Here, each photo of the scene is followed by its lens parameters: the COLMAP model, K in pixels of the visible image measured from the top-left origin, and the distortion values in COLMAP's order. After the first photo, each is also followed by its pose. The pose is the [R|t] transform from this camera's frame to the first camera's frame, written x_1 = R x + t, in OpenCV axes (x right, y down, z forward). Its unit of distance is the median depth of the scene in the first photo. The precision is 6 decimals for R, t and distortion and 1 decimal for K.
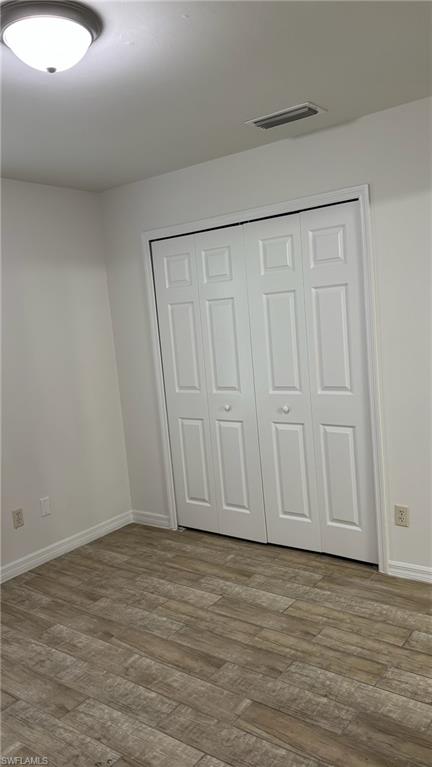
lens RADIAL K [[585.9, 0, 217.2], [0, 585.9, 407.5], [0, 0, 1]] dist [0.005344, -0.010226]
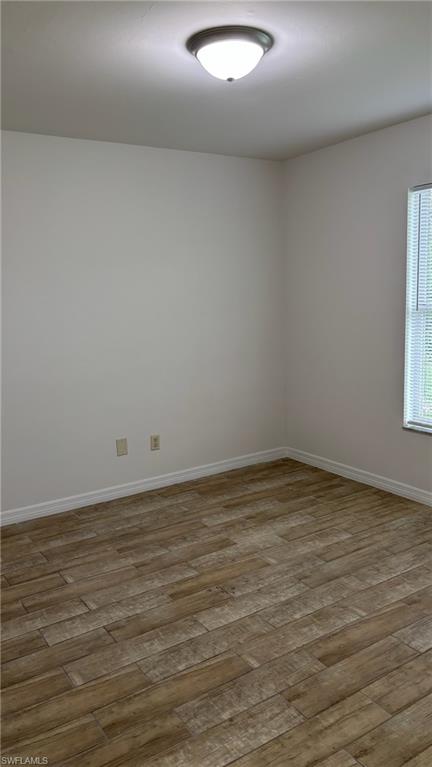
lens RADIAL K [[585.9, 0, 217.1], [0, 585.9, 384.9], [0, 0, 1]] dist [0.005344, -0.010226]
pose [[-0.350535, 0.253541, -0.901578, 0.863693], [-0.080252, 0.950986, 0.298637, -0.258983], [0.933105, 0.177036, -0.313007, 1.161601]]
